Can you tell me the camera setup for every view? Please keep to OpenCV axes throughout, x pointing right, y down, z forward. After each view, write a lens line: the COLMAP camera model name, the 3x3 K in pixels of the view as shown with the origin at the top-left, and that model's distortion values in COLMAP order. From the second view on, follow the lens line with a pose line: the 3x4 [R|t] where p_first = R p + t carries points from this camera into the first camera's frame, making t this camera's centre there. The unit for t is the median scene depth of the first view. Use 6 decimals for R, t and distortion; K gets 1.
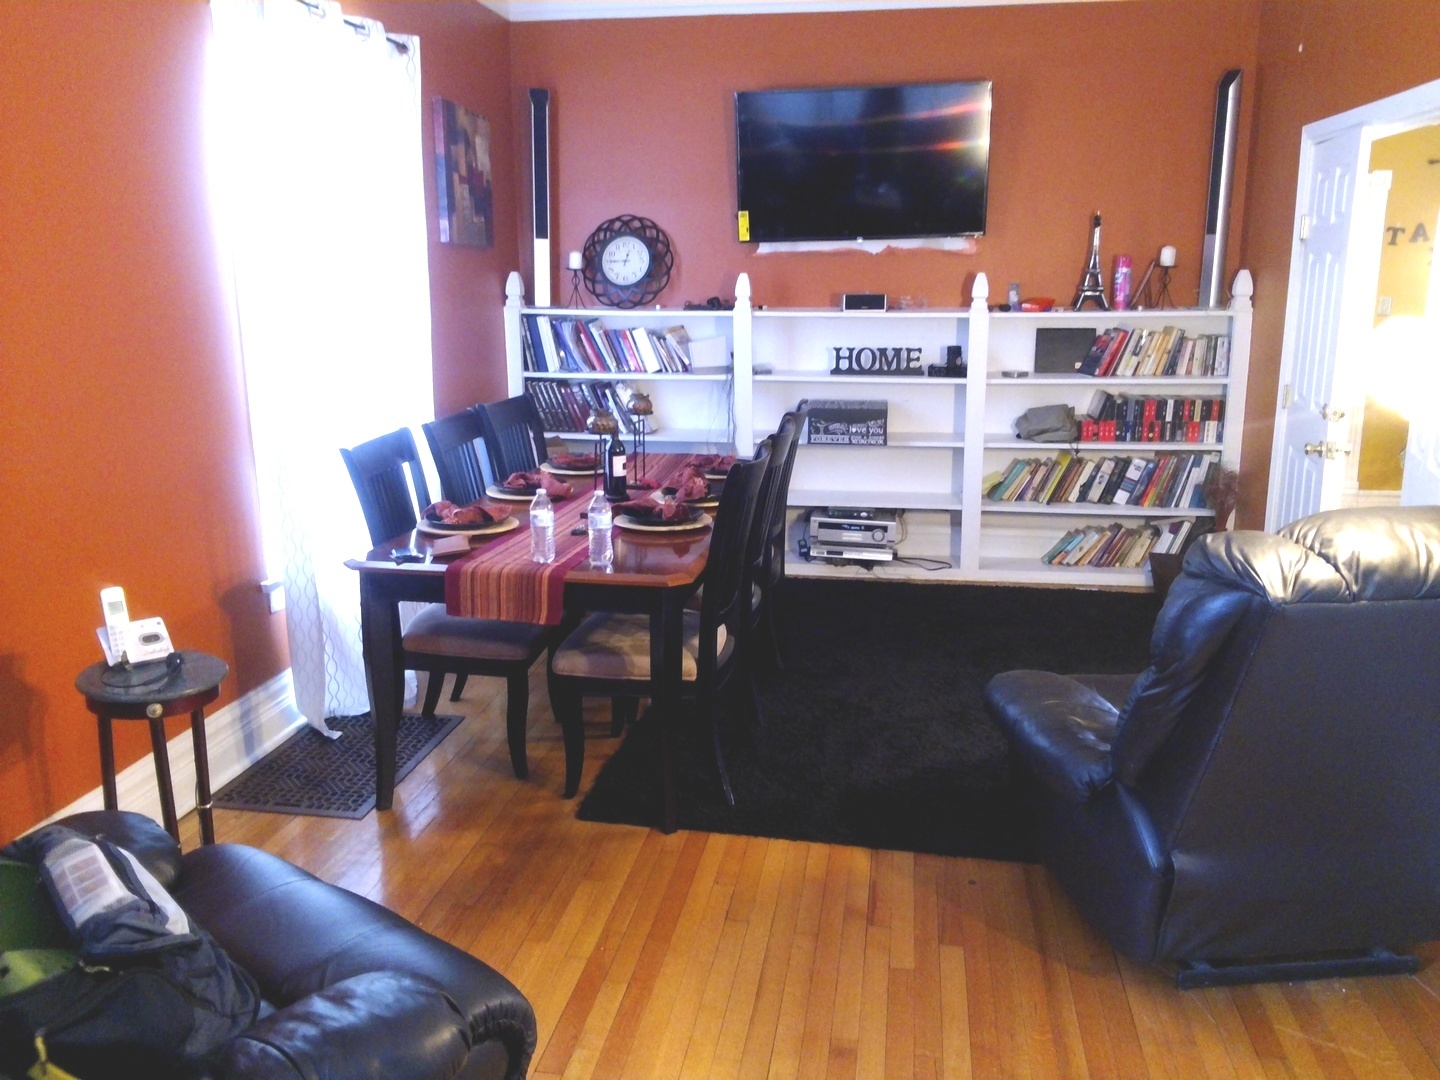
lens RADIAL K [[1177.2, 0, 716.2], [0, 1177.2, 544.2], [0, 0, 1]] dist [0.040546, -0.045947]
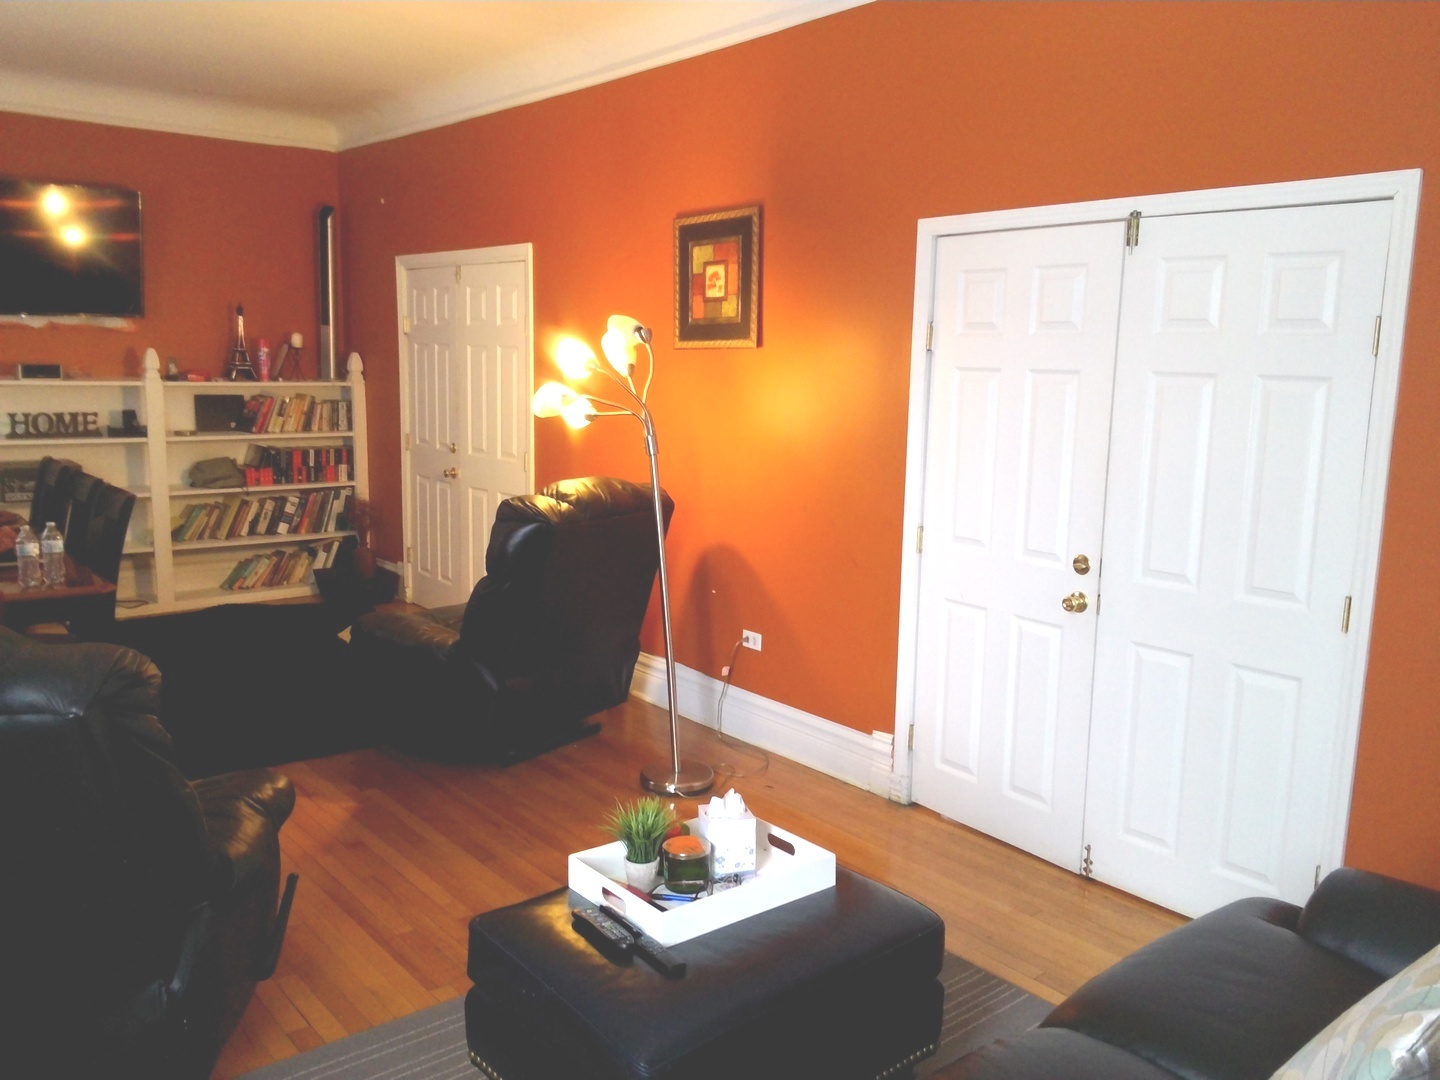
lens RADIAL K [[1177.2, 0, 723.3], [0, 1177.2, 547.4], [0, 0, 1]] dist [0.040546, -0.045947]
pose [[0.664034, -0.100616, 0.740902, -0.282614], [0.142493, 0.989773, 0.006703, 0.038993], [-0.733999, 0.101122, 0.671580, -0.187603]]
